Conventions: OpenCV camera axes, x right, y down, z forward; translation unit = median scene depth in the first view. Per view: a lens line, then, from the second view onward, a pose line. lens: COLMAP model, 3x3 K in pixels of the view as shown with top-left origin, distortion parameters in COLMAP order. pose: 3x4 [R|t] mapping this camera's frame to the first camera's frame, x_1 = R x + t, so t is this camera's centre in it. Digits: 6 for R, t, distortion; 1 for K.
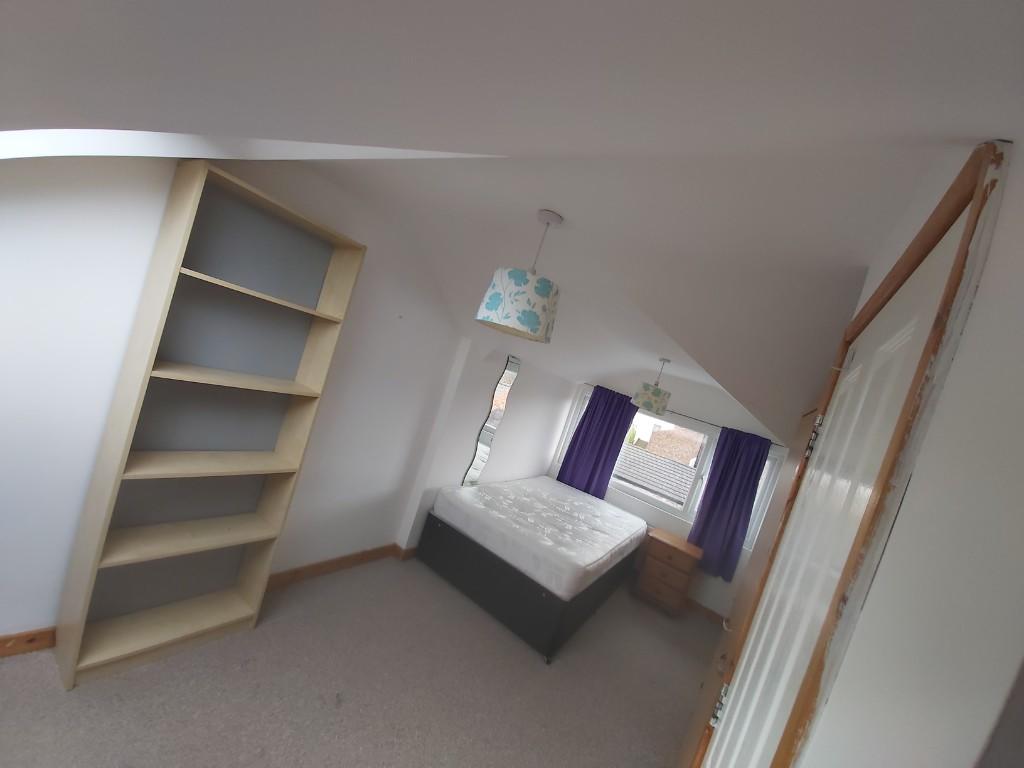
lens RADIAL K [[398.9, 0, 507.7], [0, 398.9, 384.8], [0, 0, 1]] dist [-0.000801, -0.000018]
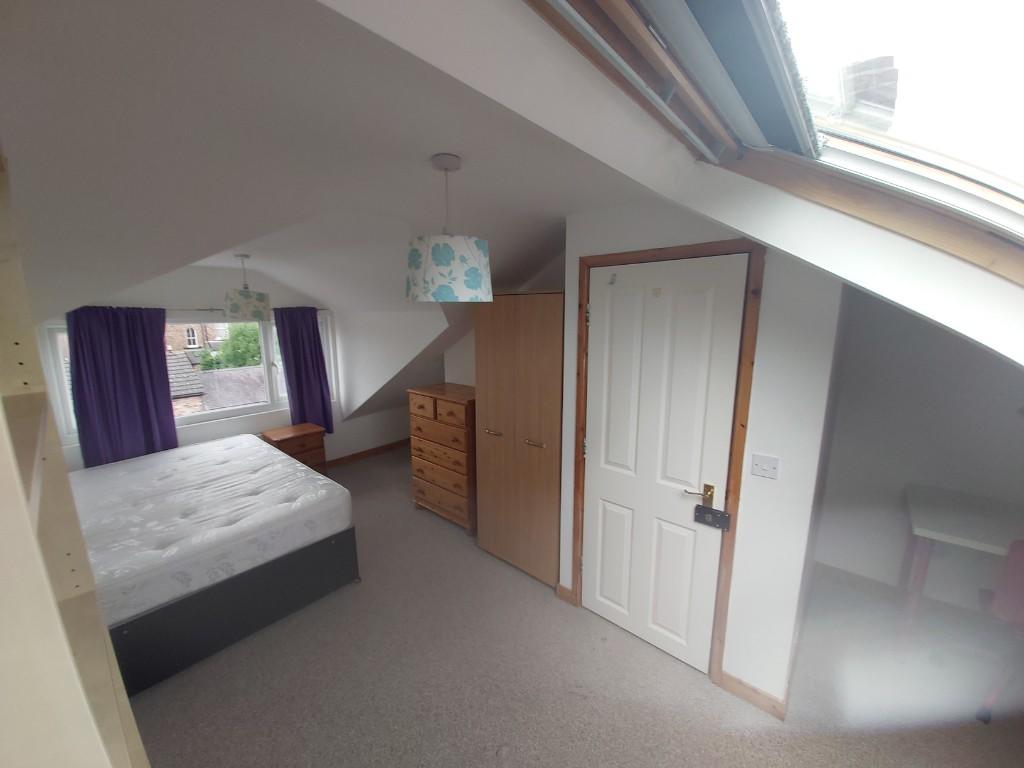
lens RADIAL K [[404.0, 0, 497.1], [0, 404.0, 385.0], [0, 0, 1]] dist [0.000983, 0.000004]
pose [[0.150646, -0.481886, 0.863187, -0.583925], [0.091910, 0.876197, 0.473109, -0.266238], [-0.984306, 0.008063, 0.176286, 0.494780]]
